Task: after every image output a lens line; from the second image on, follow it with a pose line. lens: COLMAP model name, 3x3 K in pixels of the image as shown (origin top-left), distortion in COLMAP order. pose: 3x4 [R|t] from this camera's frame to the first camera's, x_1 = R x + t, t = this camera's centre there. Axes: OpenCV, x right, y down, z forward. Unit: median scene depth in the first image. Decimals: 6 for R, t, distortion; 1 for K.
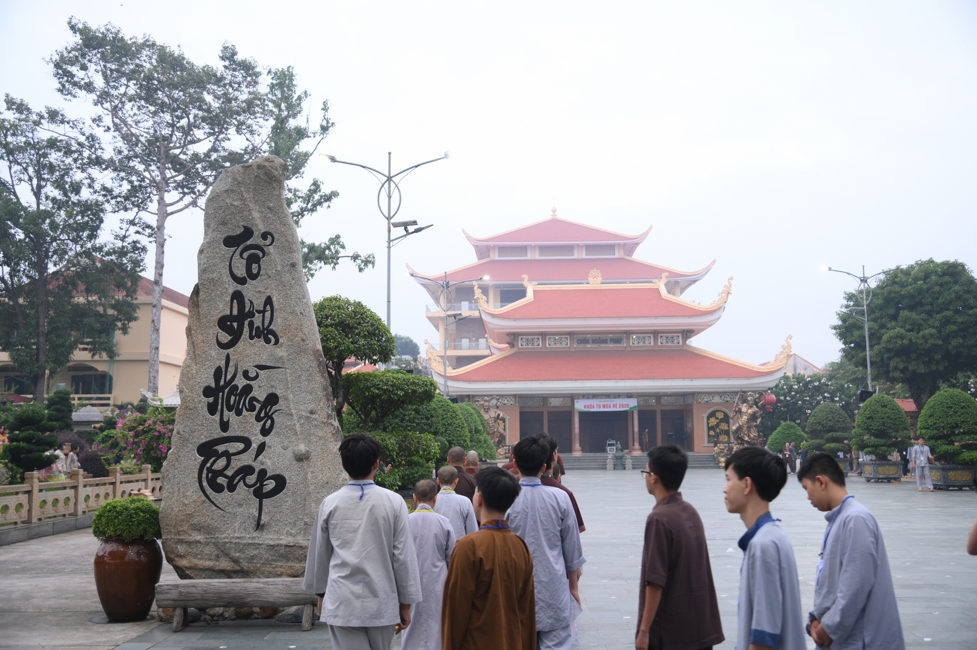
lens RADIAL K [[948.0, 0, 487.3], [0, 948.0, 325.1], [0, 0, 1]] dist [-0.055840, 0.000000]
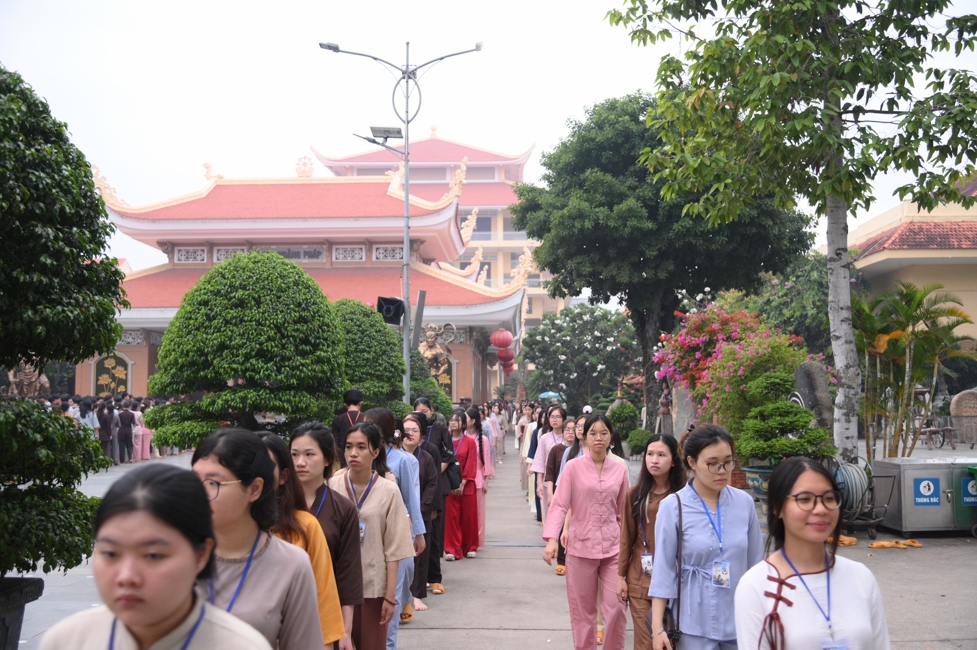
lens RADIAL K [[948.0, 0, 489.8], [0, 948.0, 323.8], [0, 0, 1]] dist [-0.055840, 0.000000]
pose [[0.999962, 0.008230, 0.002976, 0.279491], [-0.008356, 0.998939, 0.045297, 0.036979], [-0.002600, -0.045320, 0.998969, 0.321010]]
